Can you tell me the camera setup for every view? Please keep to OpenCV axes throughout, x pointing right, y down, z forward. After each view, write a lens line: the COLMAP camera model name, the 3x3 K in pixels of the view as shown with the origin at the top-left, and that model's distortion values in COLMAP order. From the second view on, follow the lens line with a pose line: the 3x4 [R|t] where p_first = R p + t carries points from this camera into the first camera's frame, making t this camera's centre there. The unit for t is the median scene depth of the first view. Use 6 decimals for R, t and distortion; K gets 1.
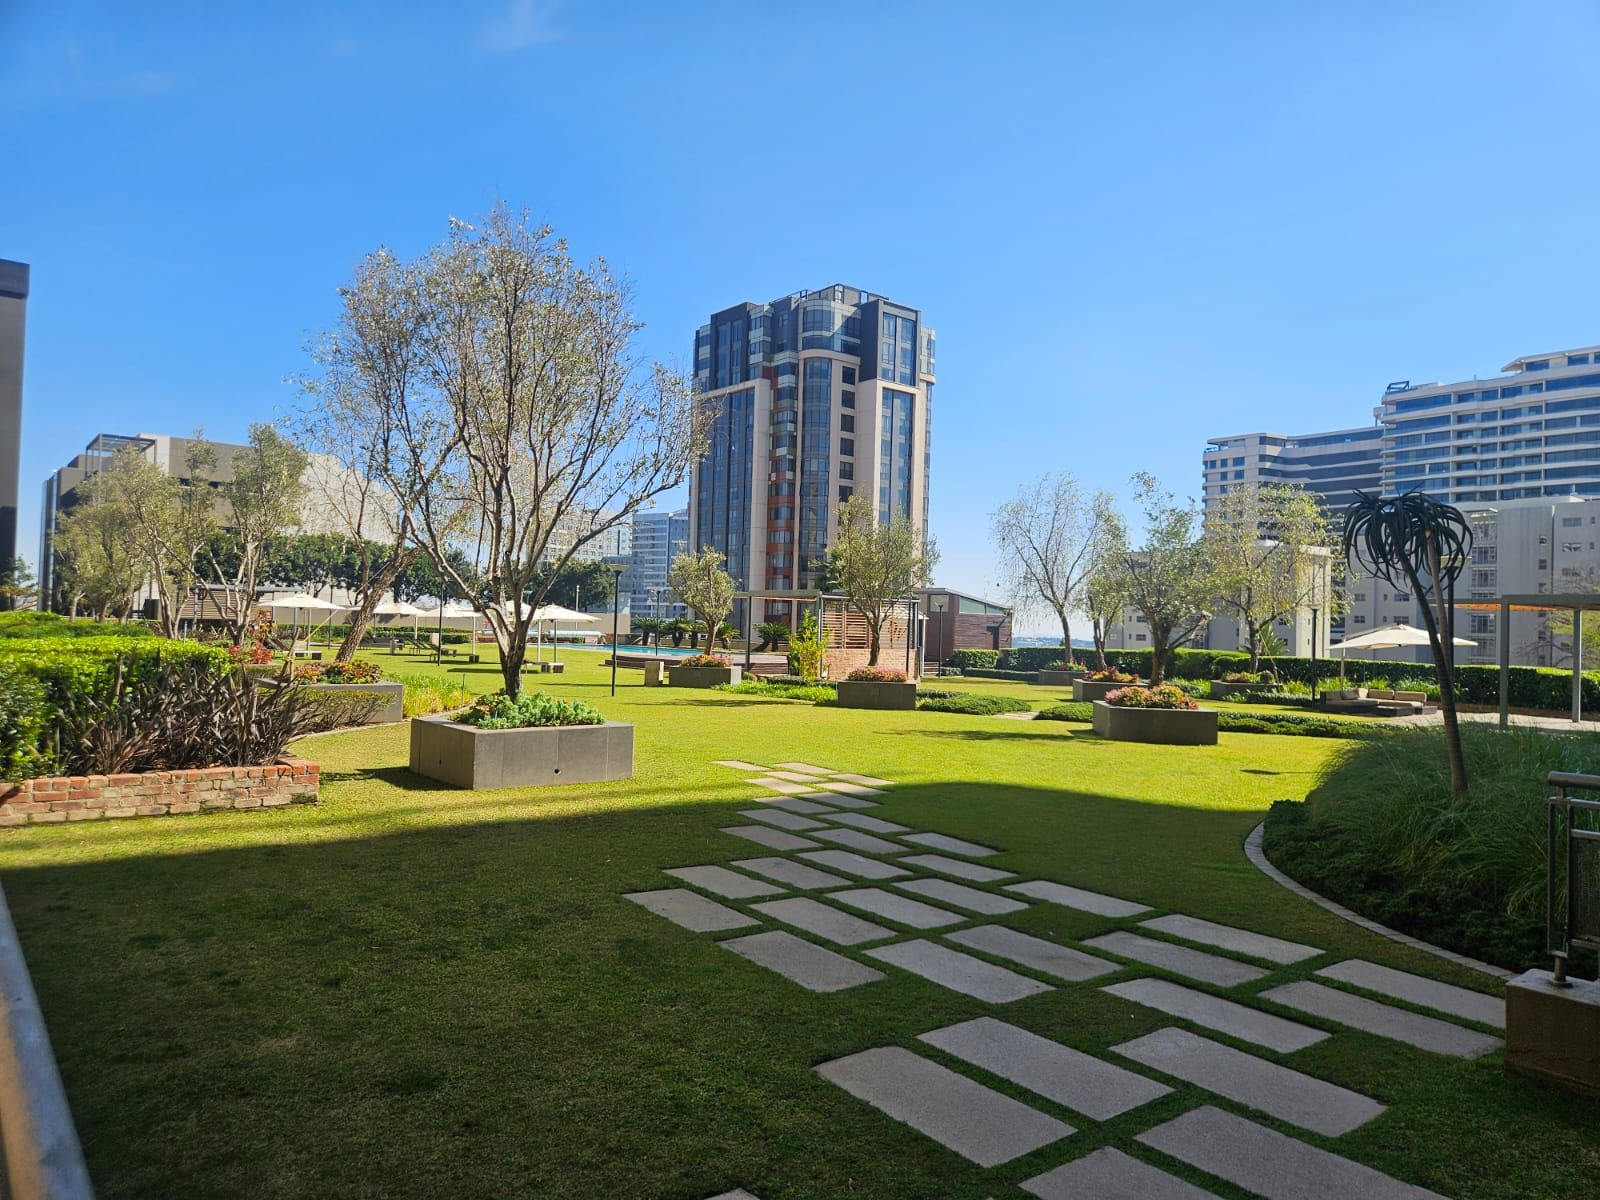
lens RADIAL K [[1070.5, 0, 805.3], [0, 1070.5, 598.9], [0, 0, 1]] dist [0.071738, -0.053518]
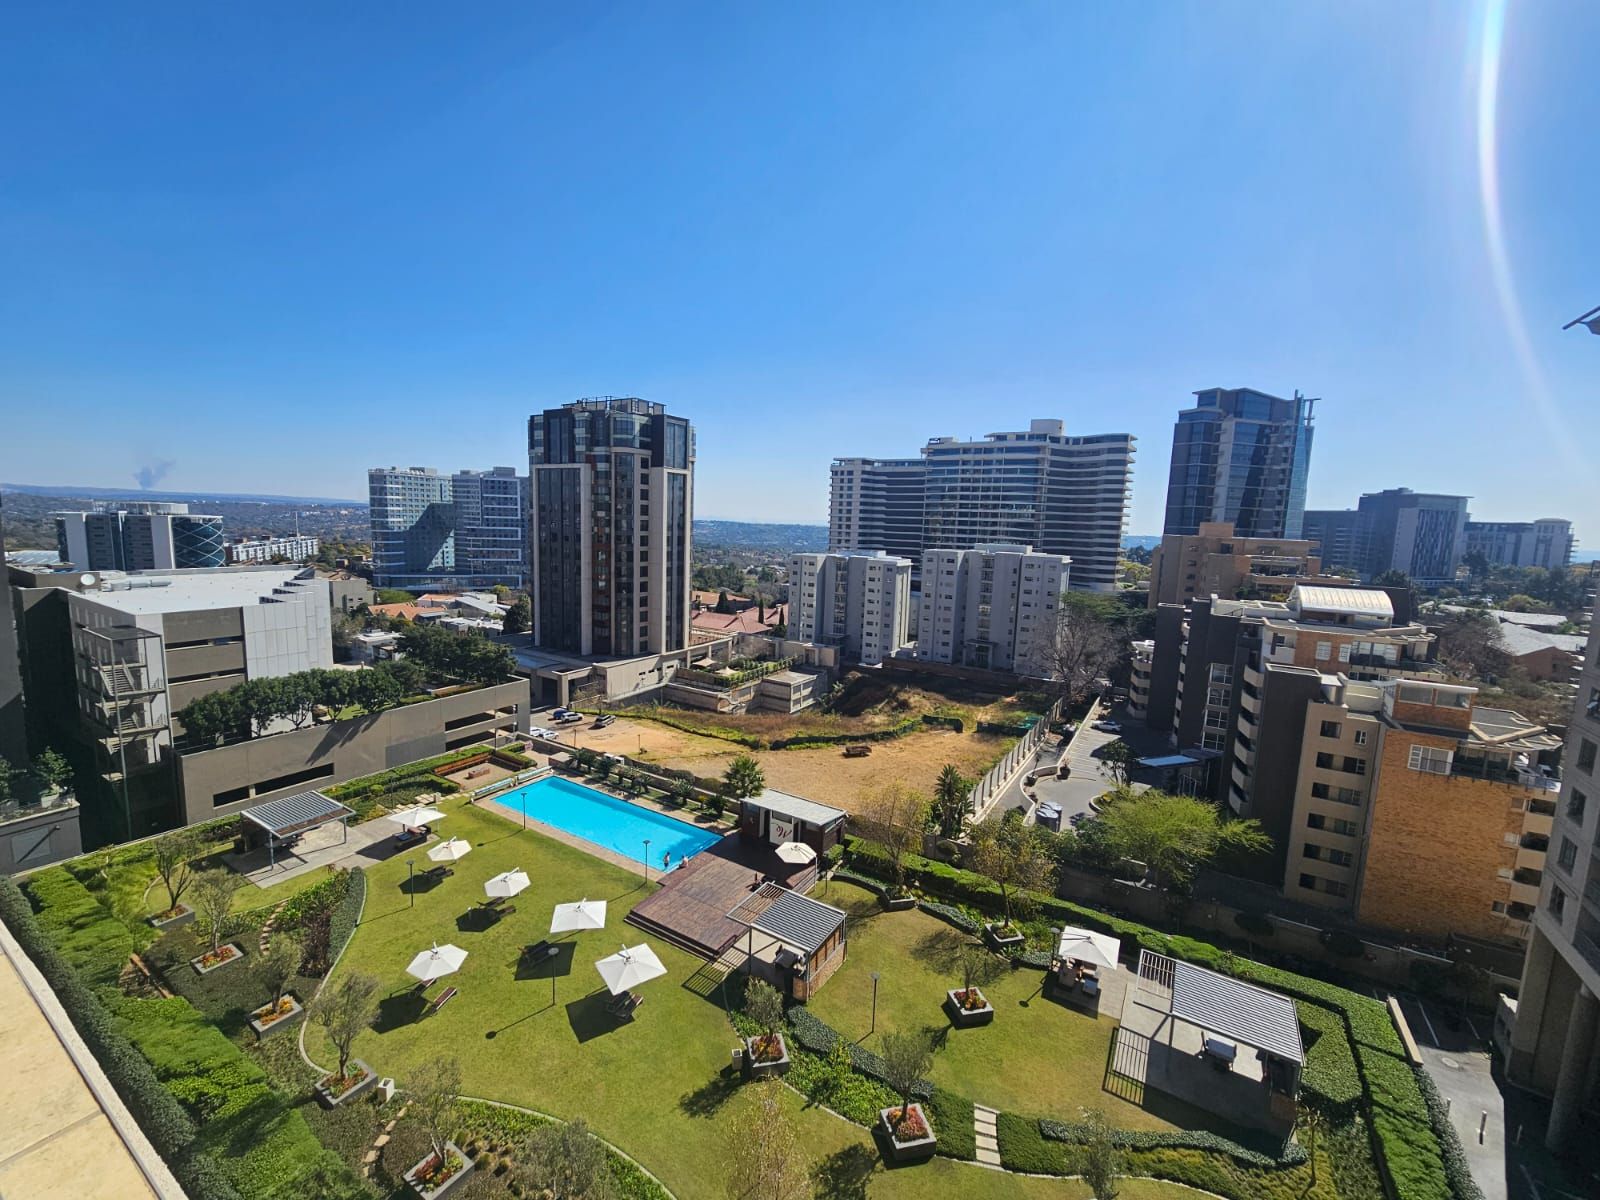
lens RADIAL K [[661.7, 0, 780.1], [0, 661.7, 599.7], [0, 0, 1]] dist [-0.003845, -0.000553]
pose [[0.948670, -0.039875, 0.313744, -0.079603], [-0.011997, 0.986769, 0.161687, -0.170541], [-0.316040, -0.157152, 0.935640, 0.027048]]
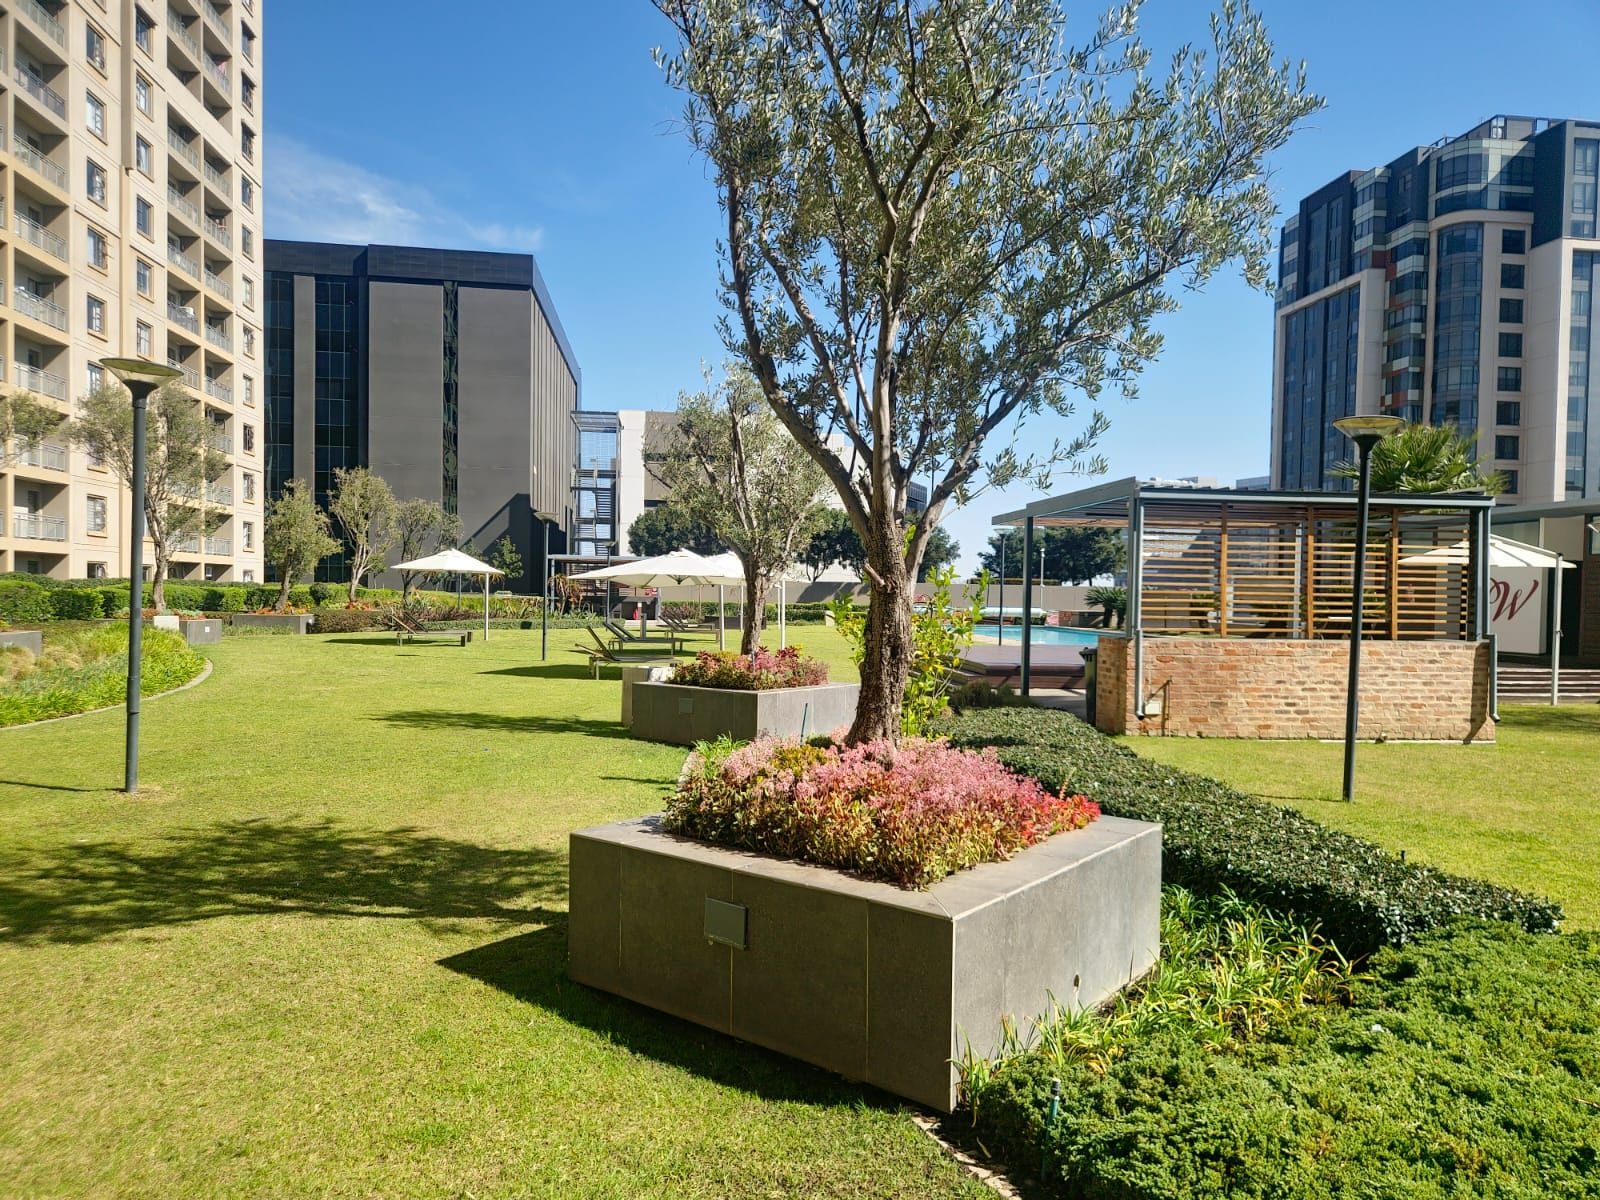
lens RADIAL K [[1082.1, 0, 806.4], [0, 1082.1, 615.9], [0, 0, 1]] dist [0.074468, -0.056355]
pose [[0.853209, -0.004420, -0.521550, 0.022868], [0.020031, 0.999504, 0.024299, 0.007900], [0.521184, -0.031180, 0.852875, 0.140782]]
